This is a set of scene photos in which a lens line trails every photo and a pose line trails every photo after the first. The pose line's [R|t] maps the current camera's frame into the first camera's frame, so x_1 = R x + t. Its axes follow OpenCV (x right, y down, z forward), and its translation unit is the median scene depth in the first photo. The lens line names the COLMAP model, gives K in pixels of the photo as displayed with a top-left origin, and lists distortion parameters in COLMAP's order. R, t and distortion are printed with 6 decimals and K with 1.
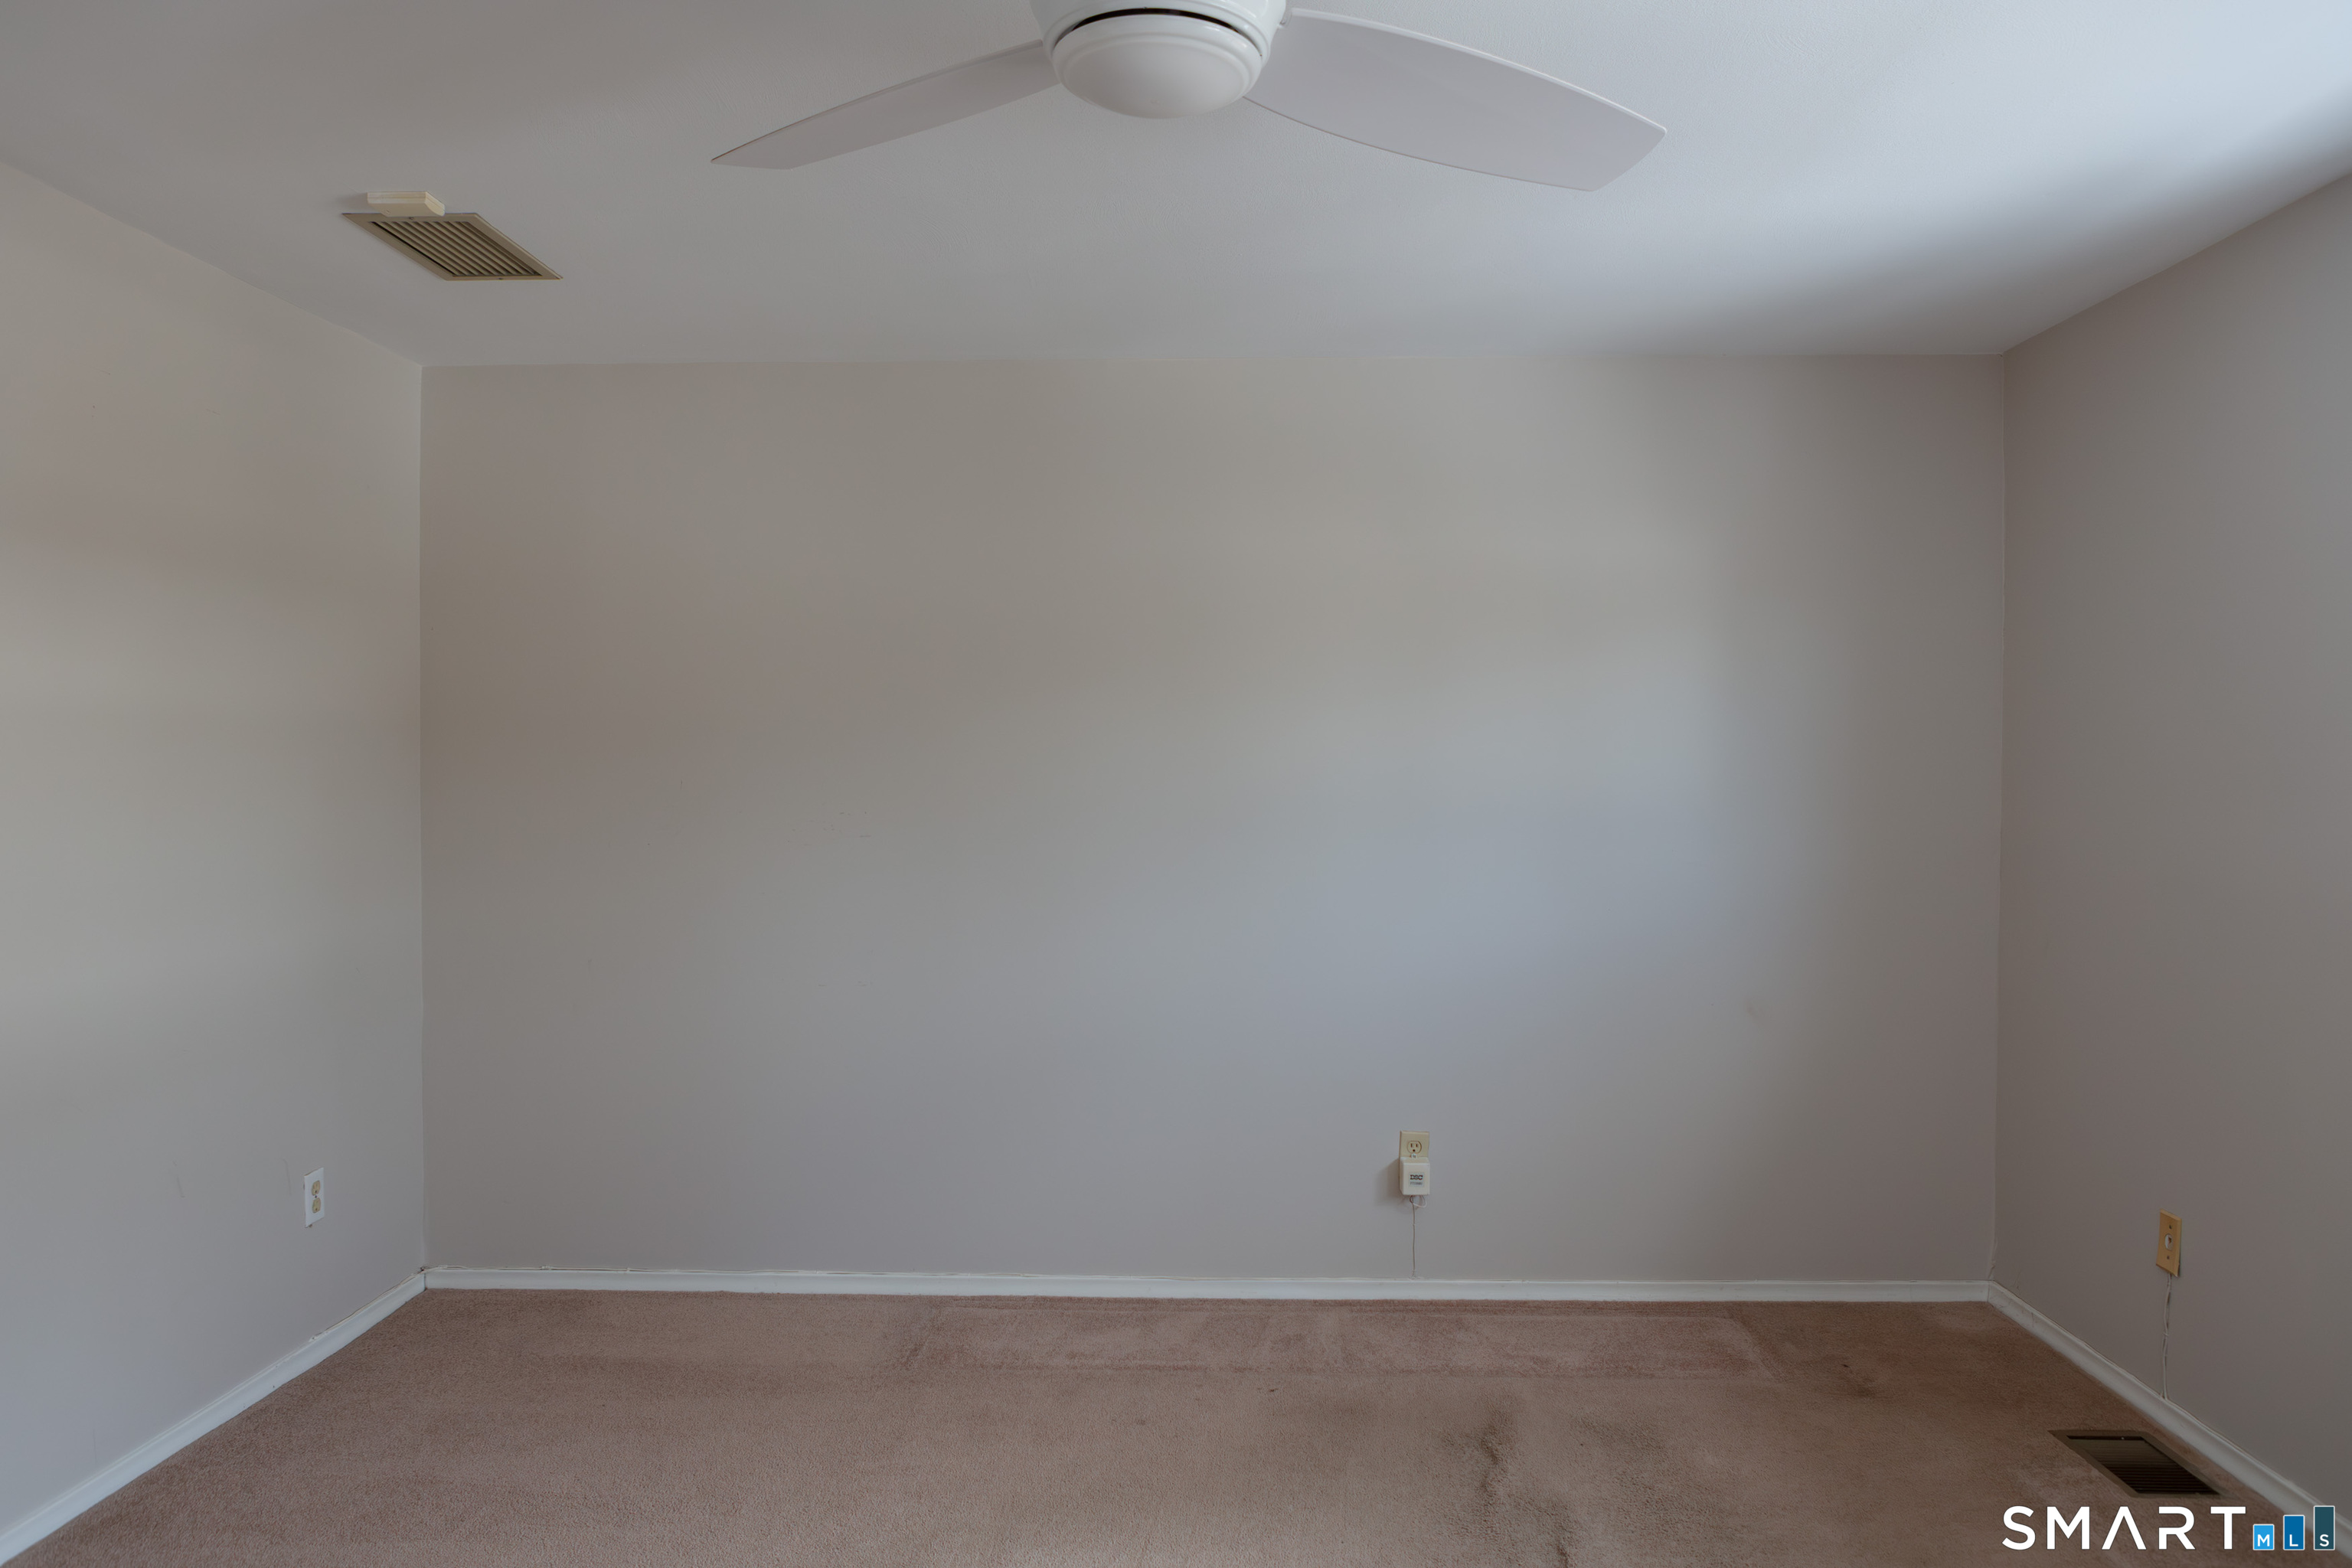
lens RADIAL K [[1628.9, 0, 1168.7], [0, 1628.9, 780.6], [0, 0, 1]] dist [-0.030367, 0.019333]
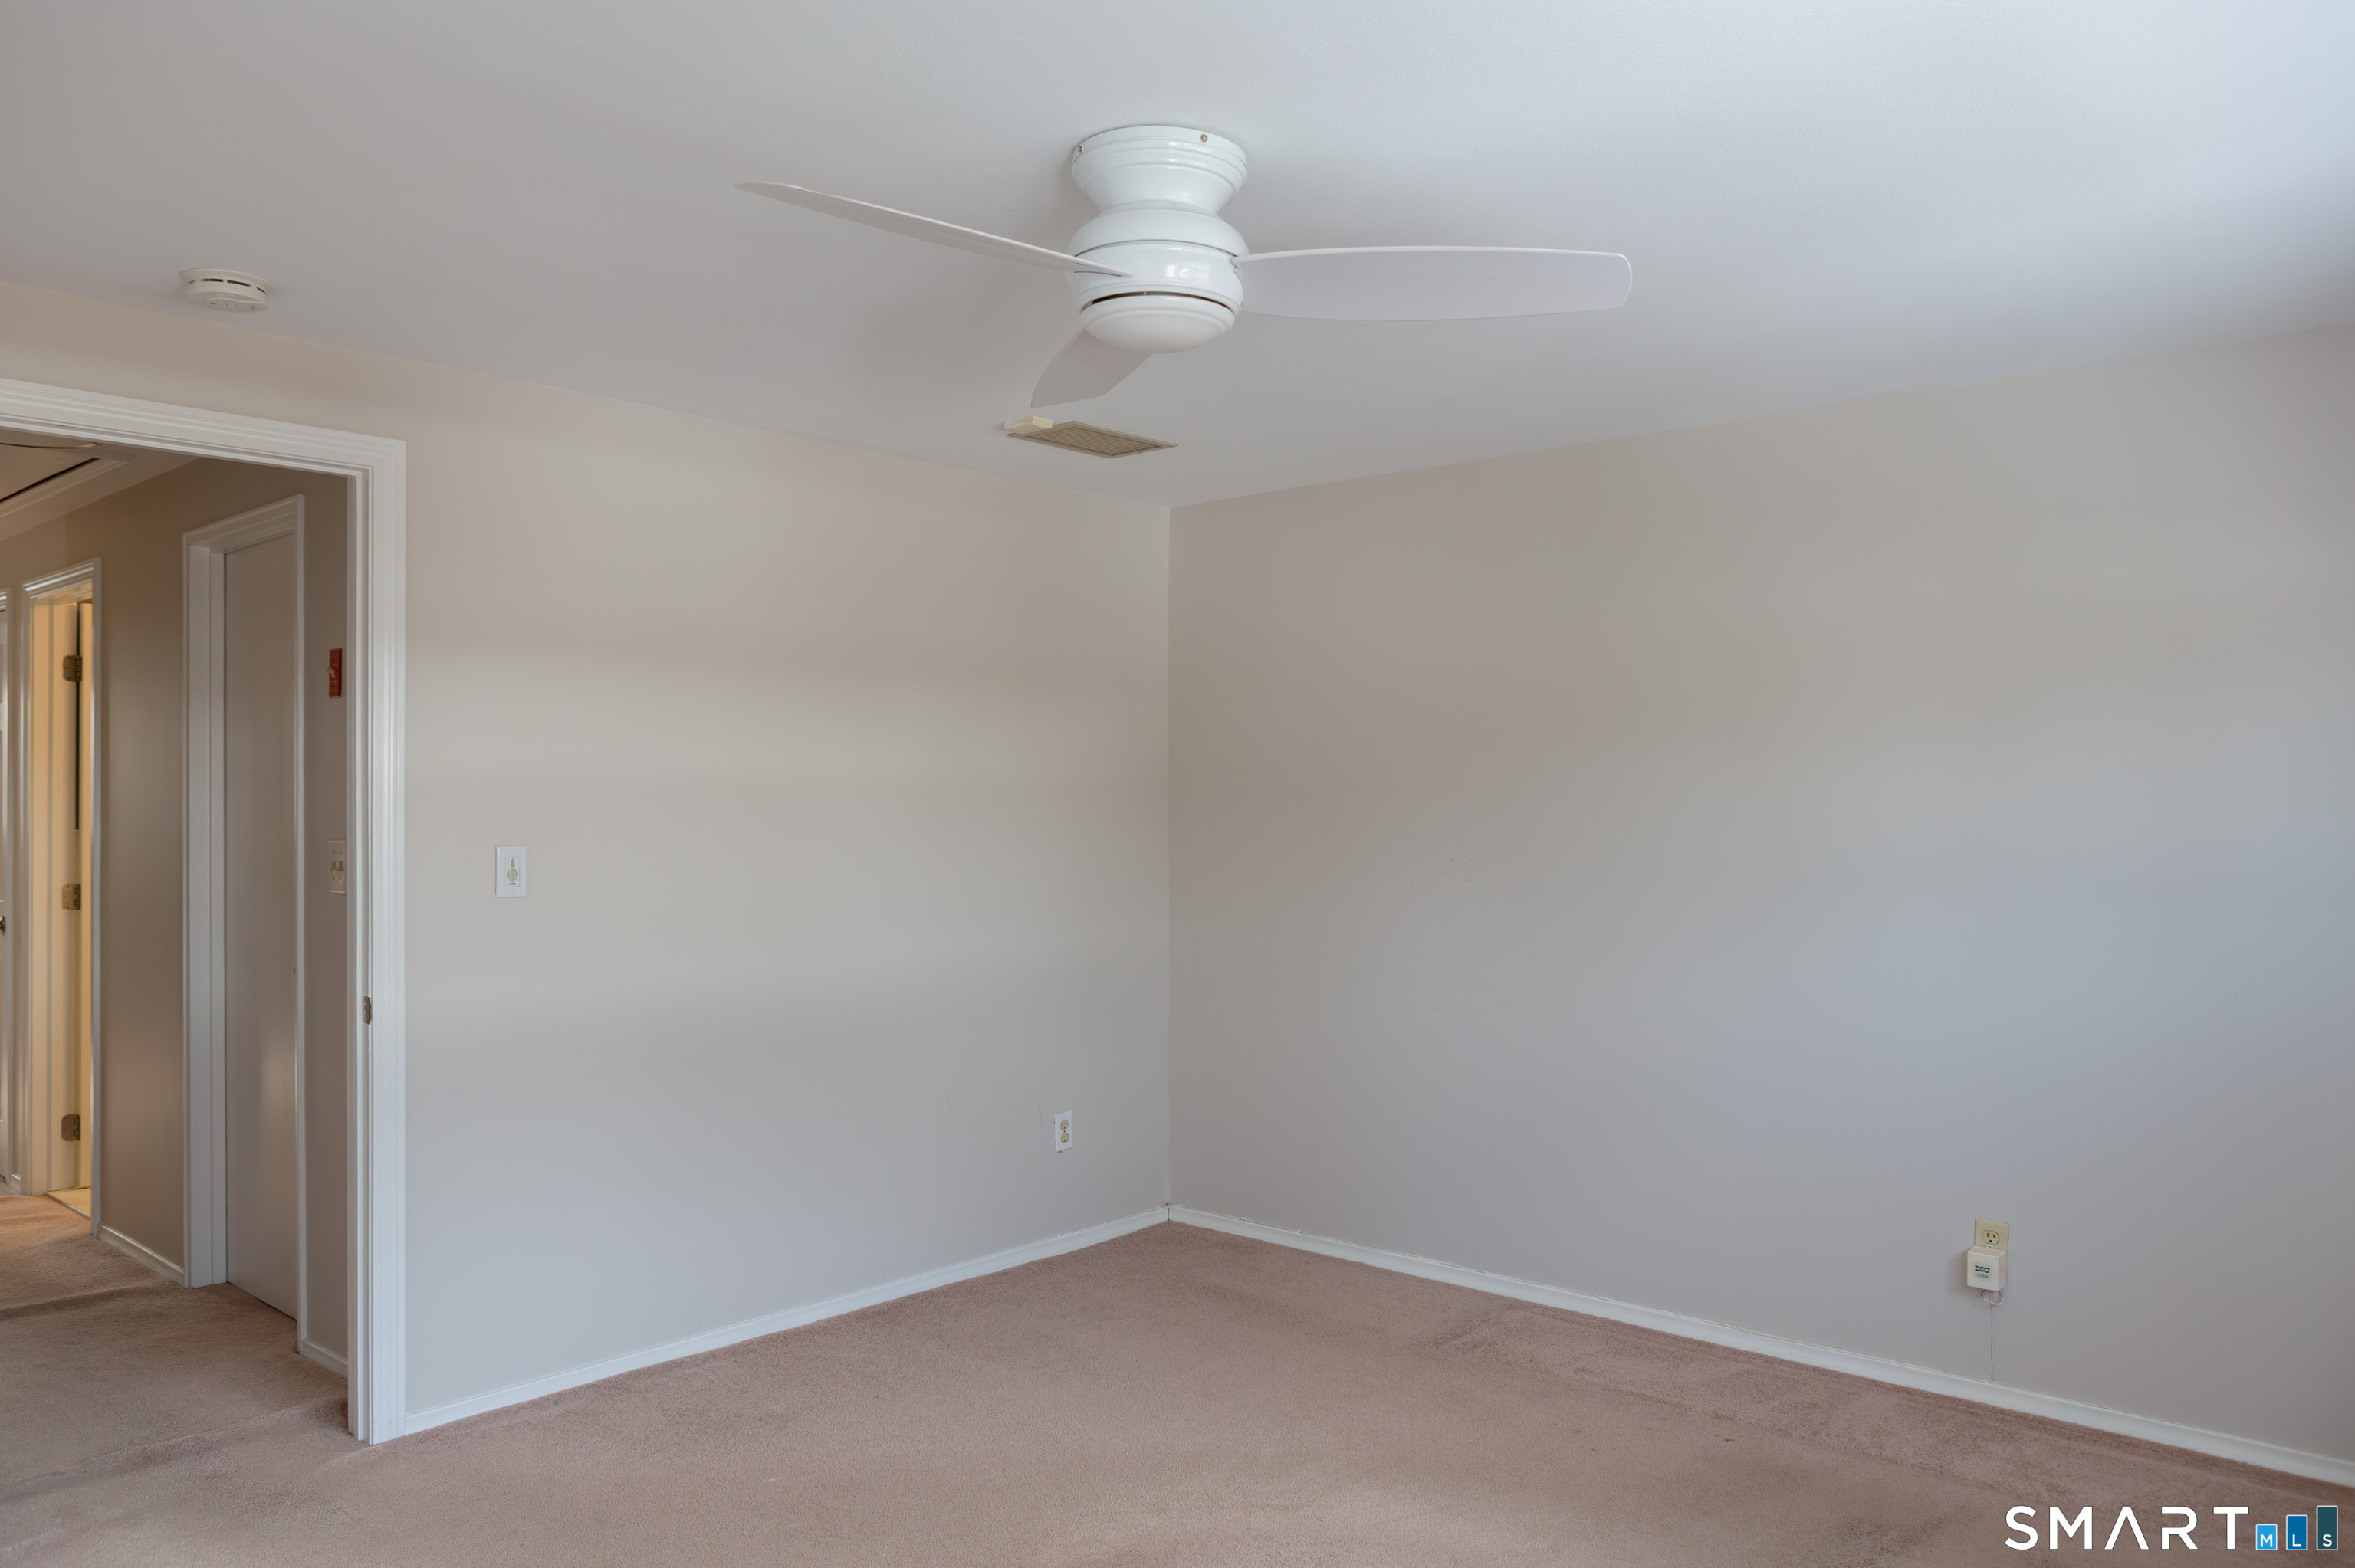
lens RADIAL K [[1630.7, 0, 1170.2], [0, 1630.7, 780.6], [0, 0, 1]] dist [-0.030367, 0.019333]
pose [[0.762205, -0.009614, -0.647264, 0.397945], [-0.008697, 0.999647, -0.025090, -0.005928], [0.647277, 0.024753, 0.761853, -0.003515]]
